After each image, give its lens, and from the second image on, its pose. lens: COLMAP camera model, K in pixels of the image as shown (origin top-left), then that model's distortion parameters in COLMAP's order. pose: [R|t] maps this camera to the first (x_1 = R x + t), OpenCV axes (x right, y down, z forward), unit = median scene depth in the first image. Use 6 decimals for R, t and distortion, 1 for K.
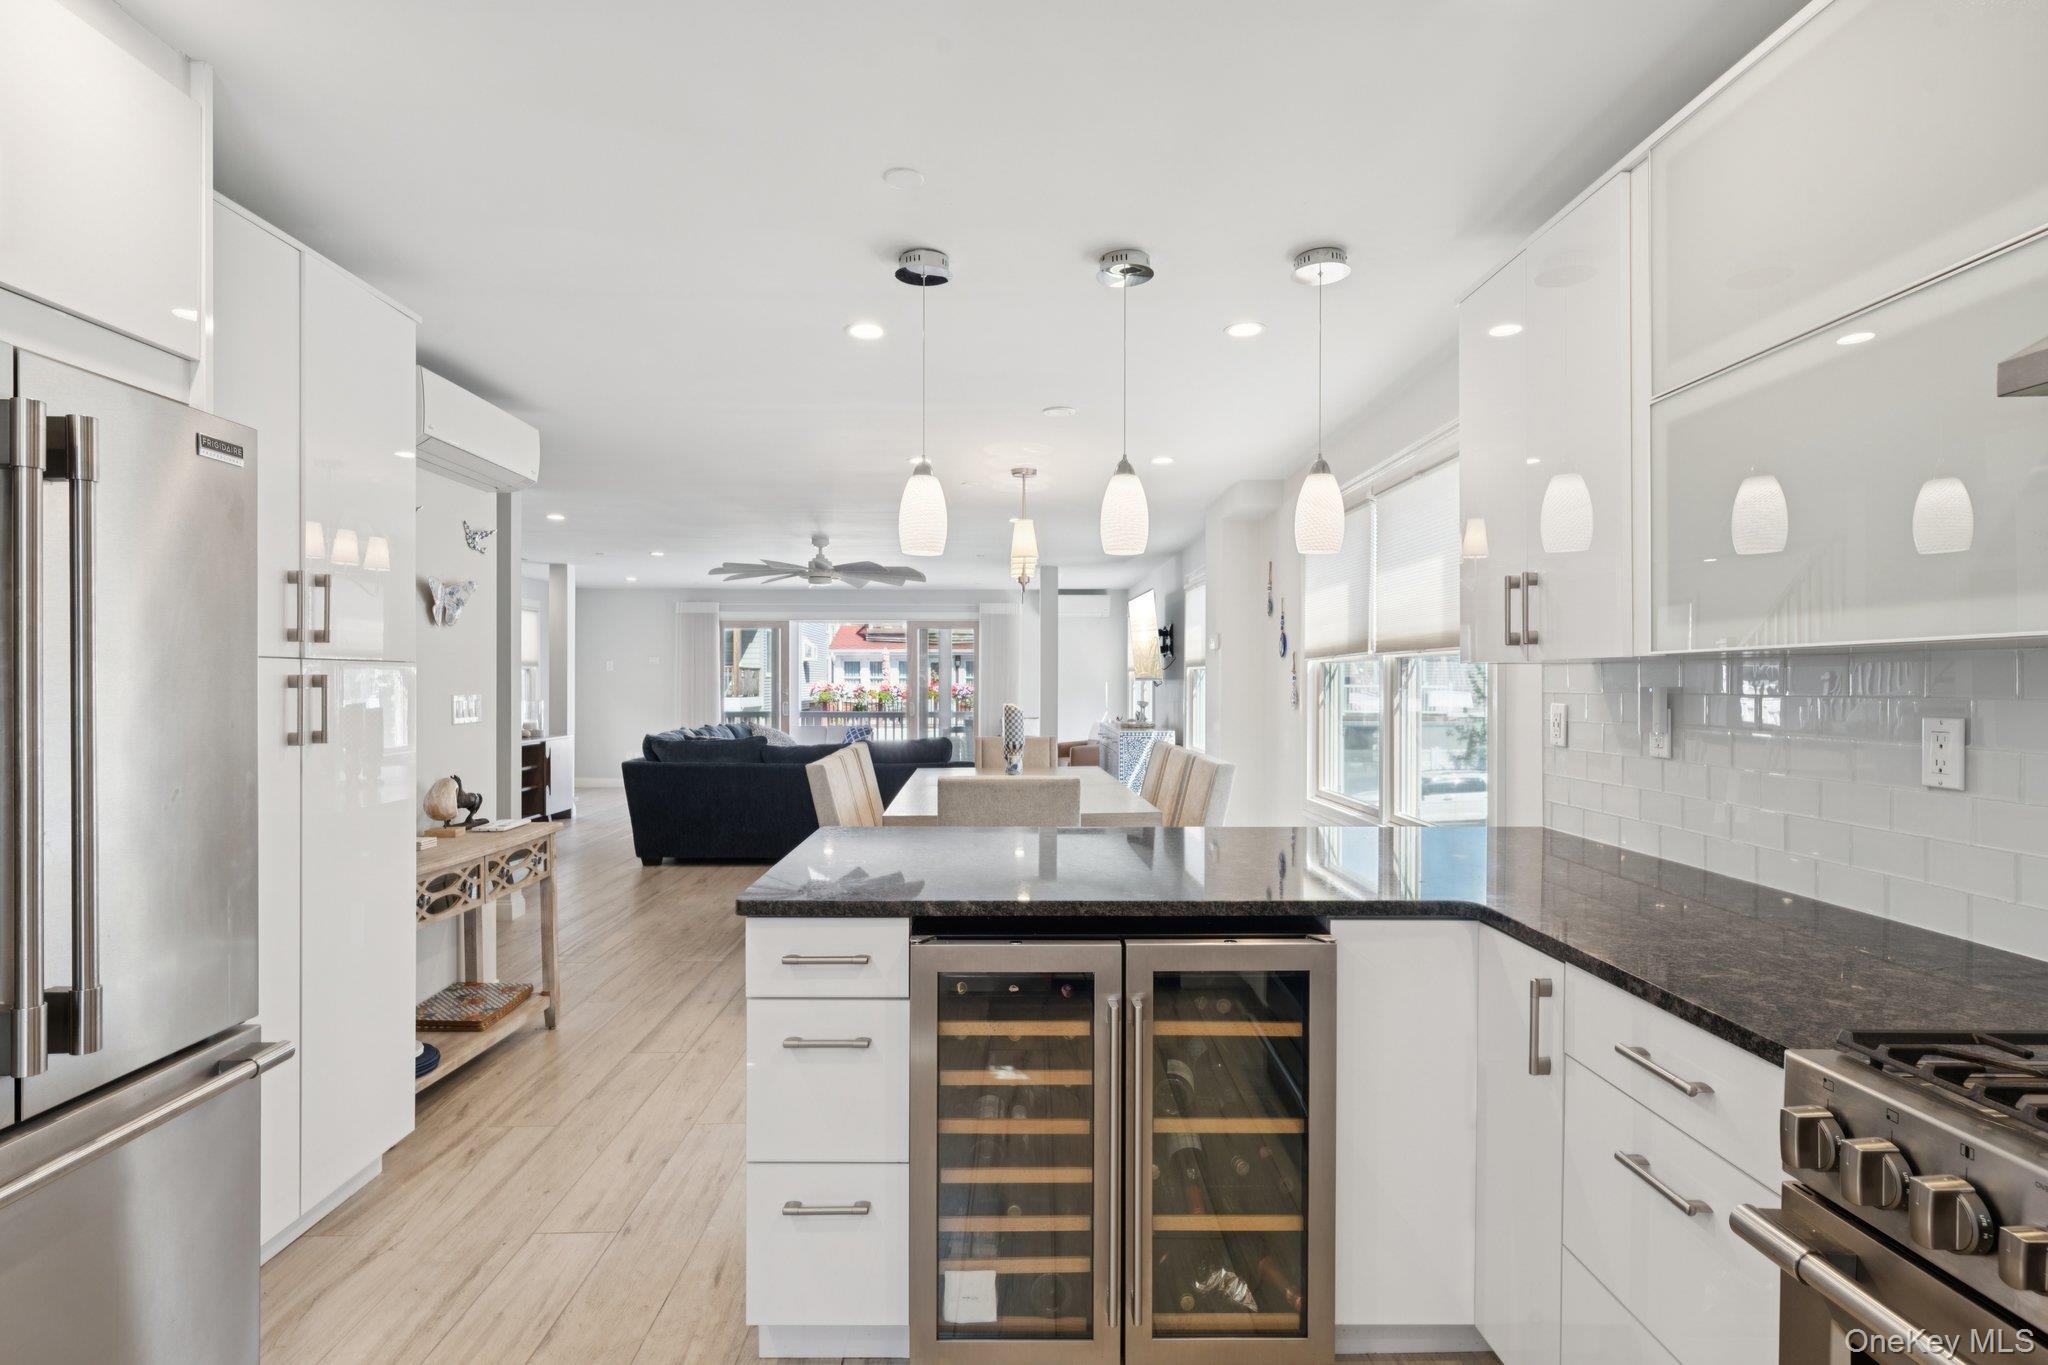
lens RADIAL K [[1032.6, 0, 1024.0], [0, 1032.6, 682.5], [0, 0, 1]] dist [0.000587, 0.000216]
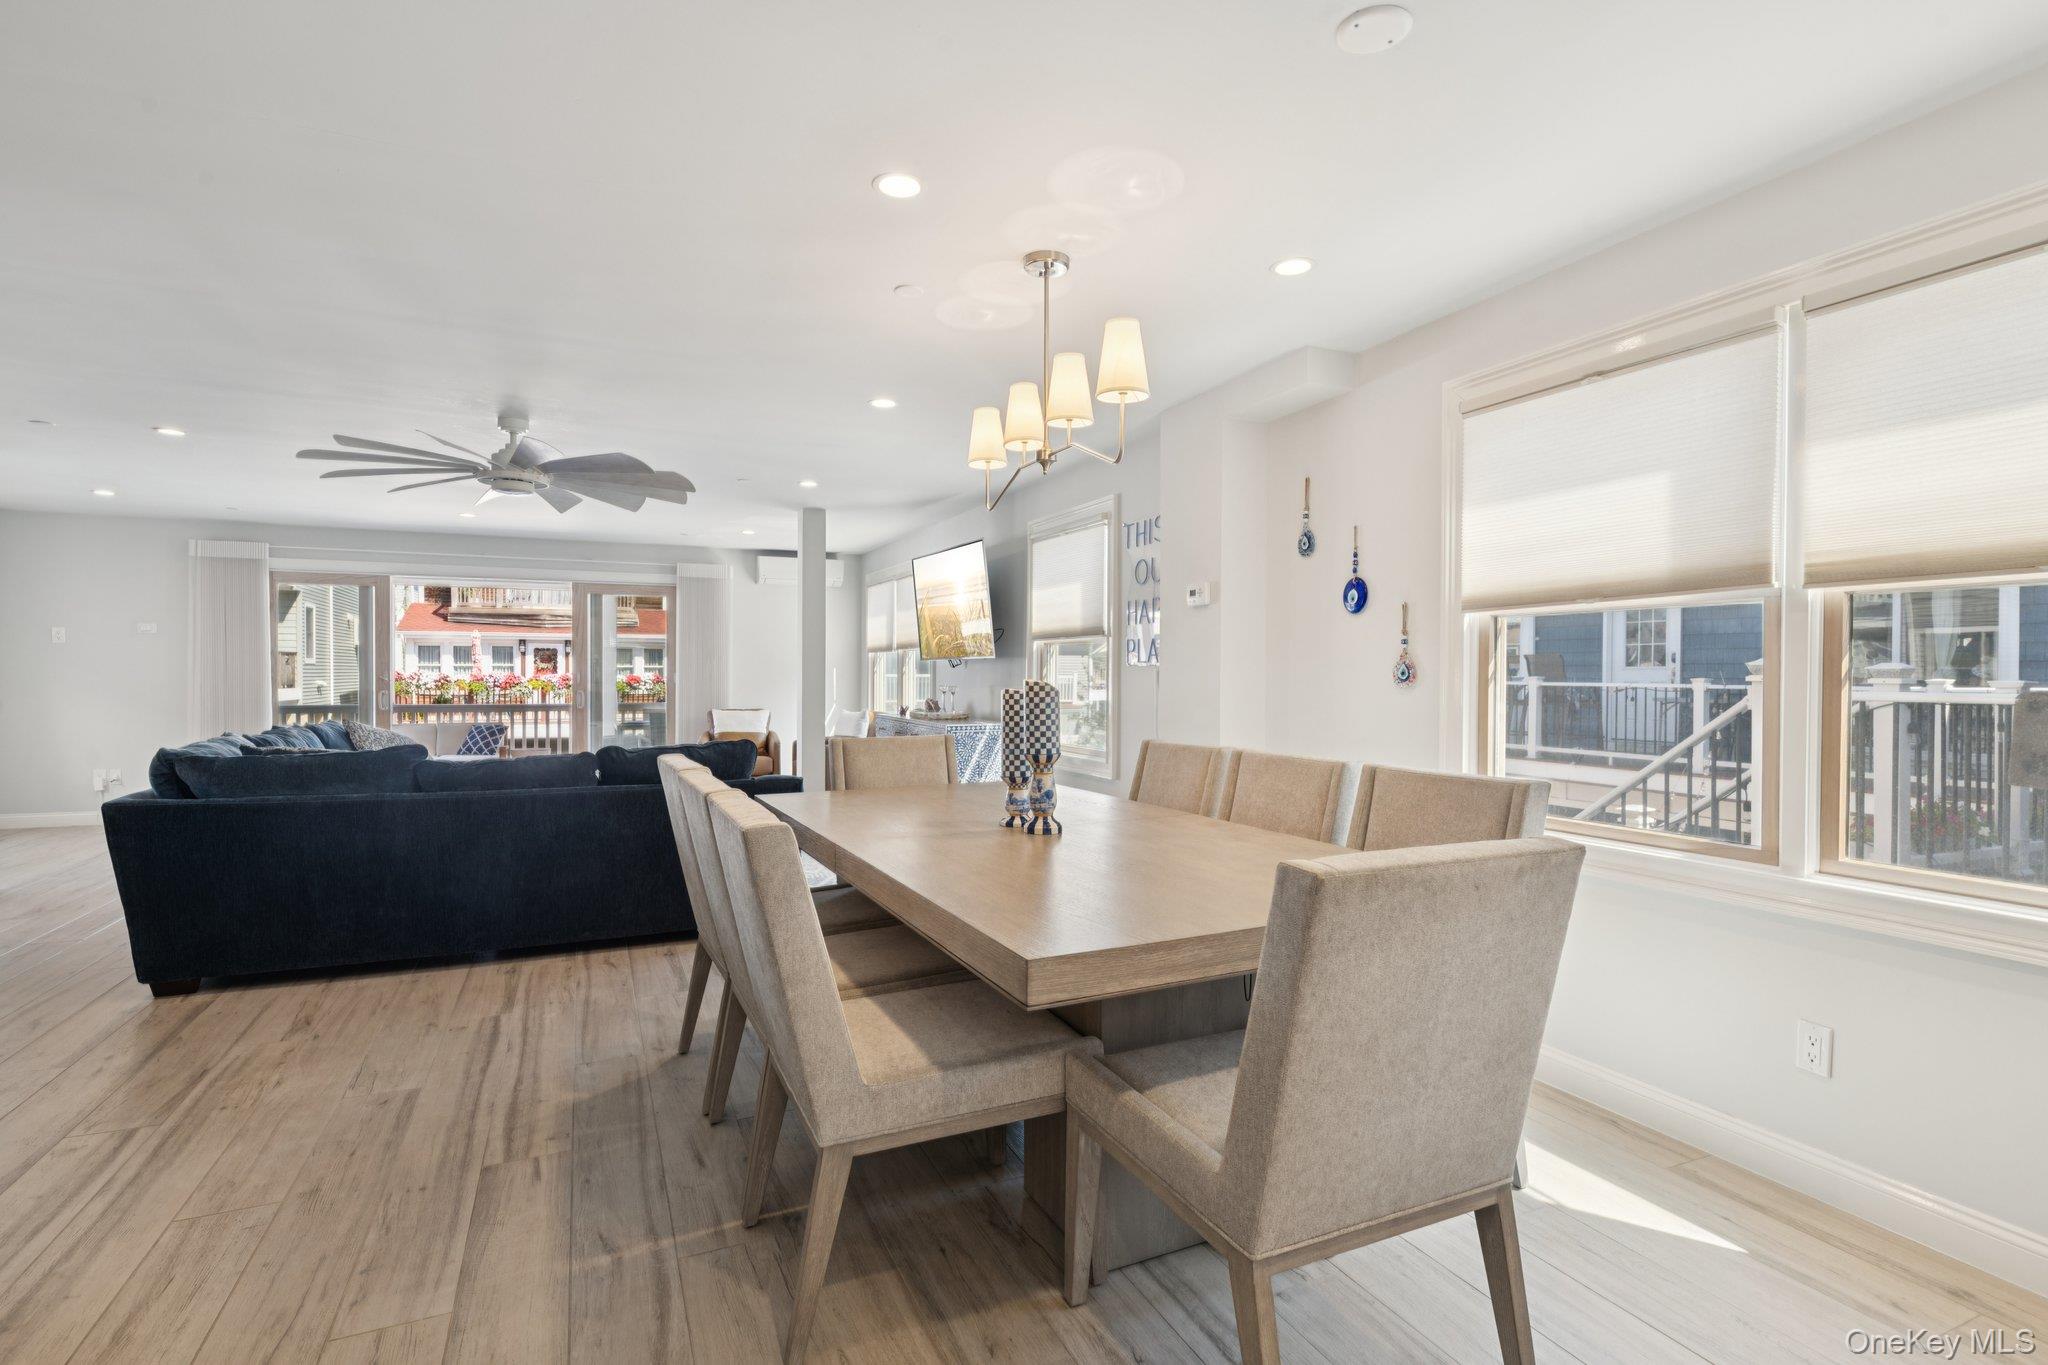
lens RADIAL K [[980.1, 0, 1019.6], [0, 980.1, 682.8], [0, 0, 1]] dist [-0.001421, -0.000588]
pose [[0.921363, -0.000933, 0.388703, -0.330791], [-0.002011, 0.999972, 0.007169, 0.028265], [-0.388699, -0.007387, 0.921335, 0.787992]]
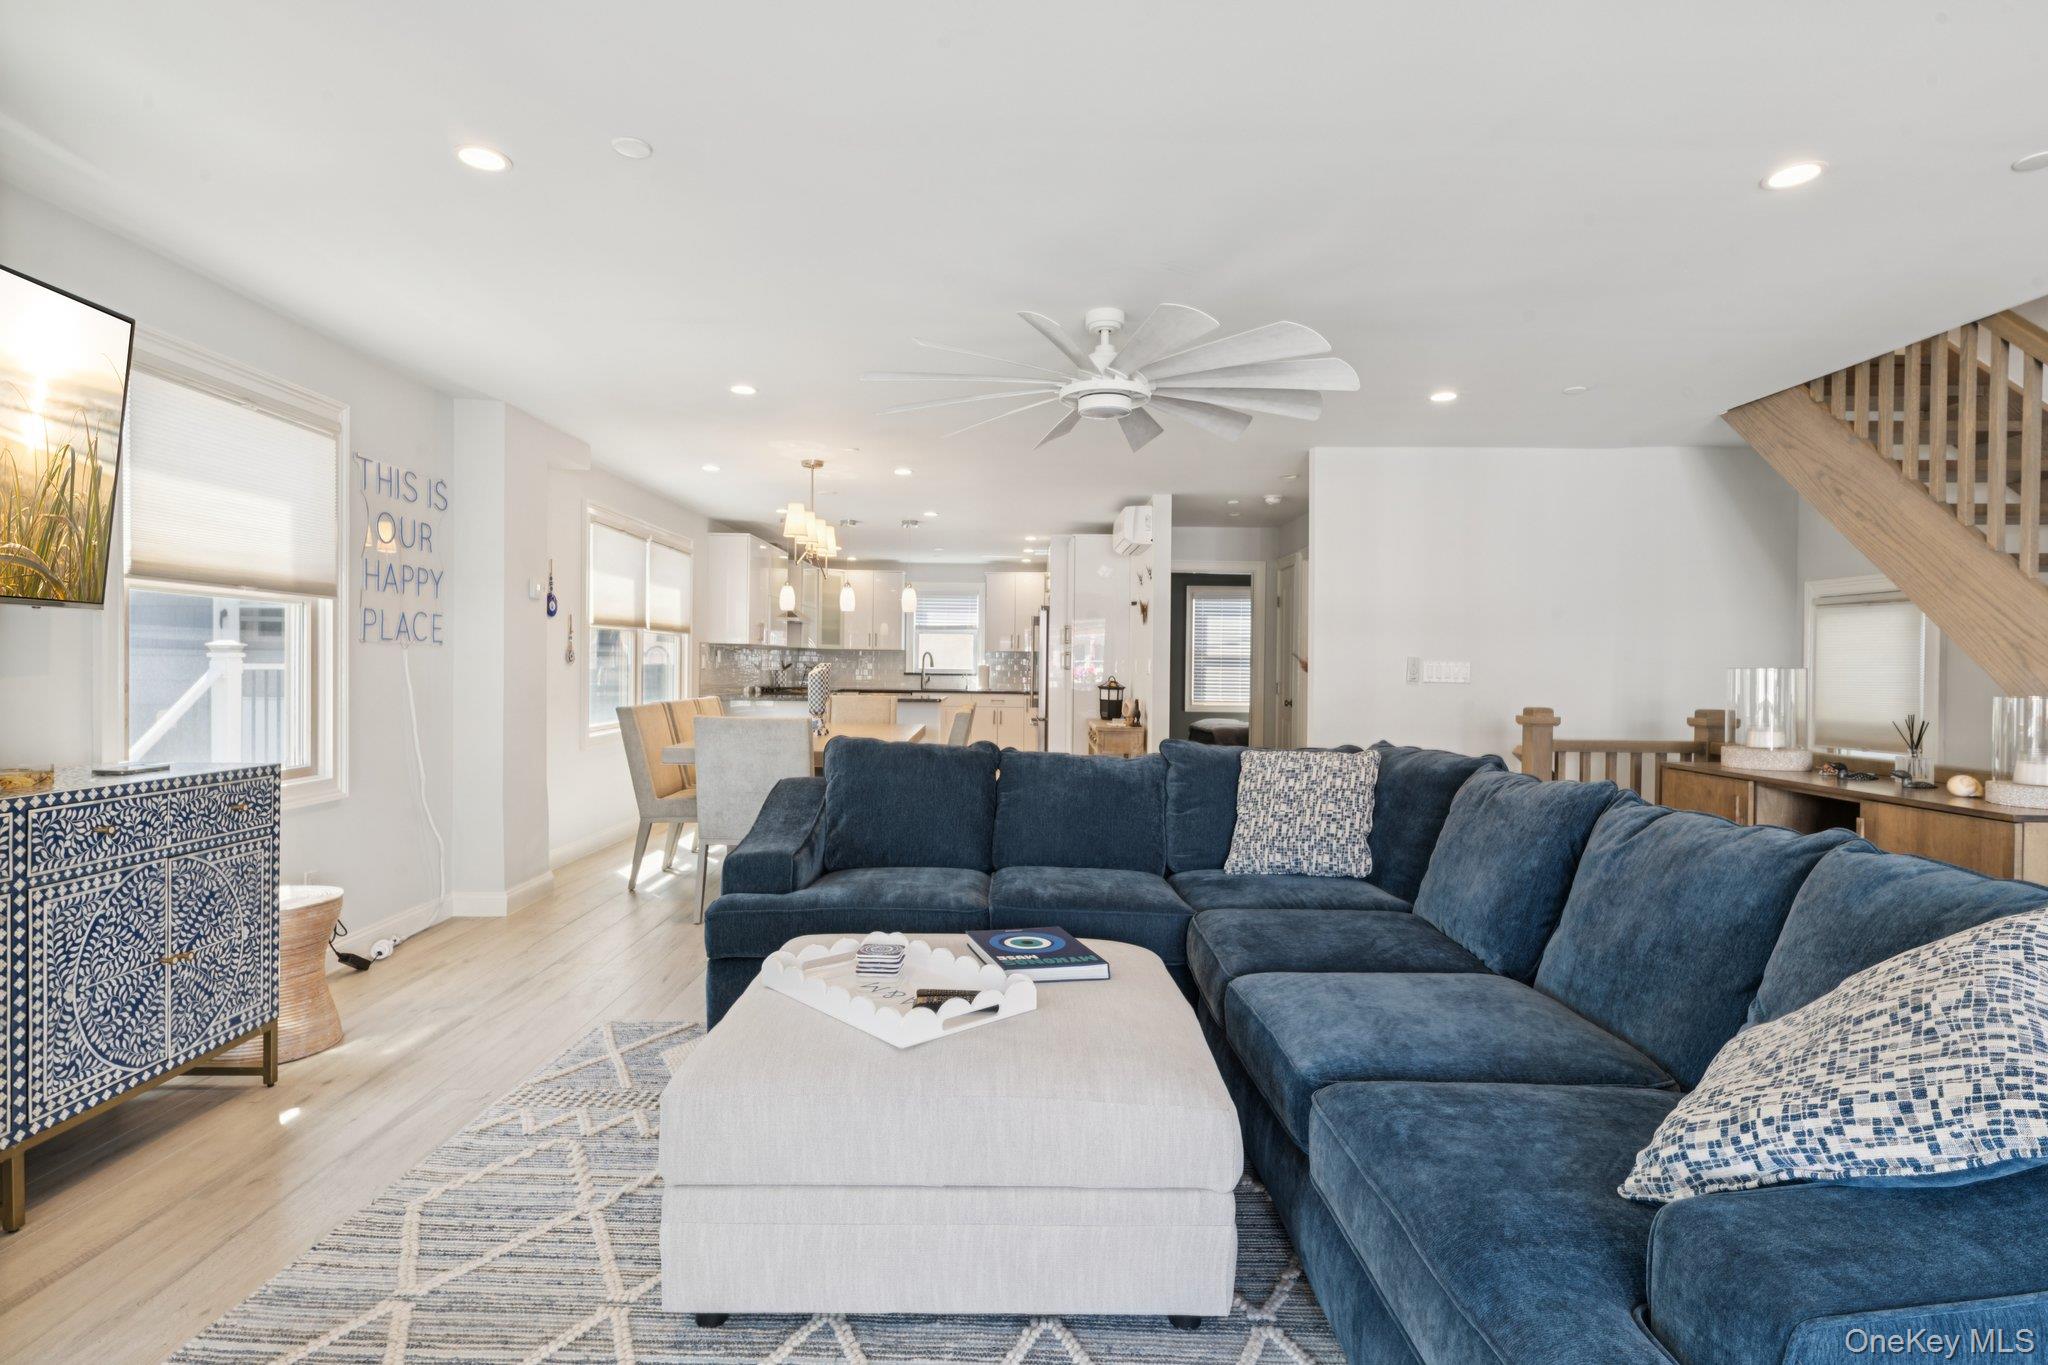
lens RADIAL K [[1029.6, 0, 1021.0], [0, 1029.6, 672.9], [0, 0, 1]] dist [-0.000348, -0.000079]
pose [[-0.999806, -0.012847, 0.014942, -0.383037], [-0.012723, 0.999884, 0.008355, 0.028148], [-0.015048, 0.008163, -0.999853, 3.262065]]
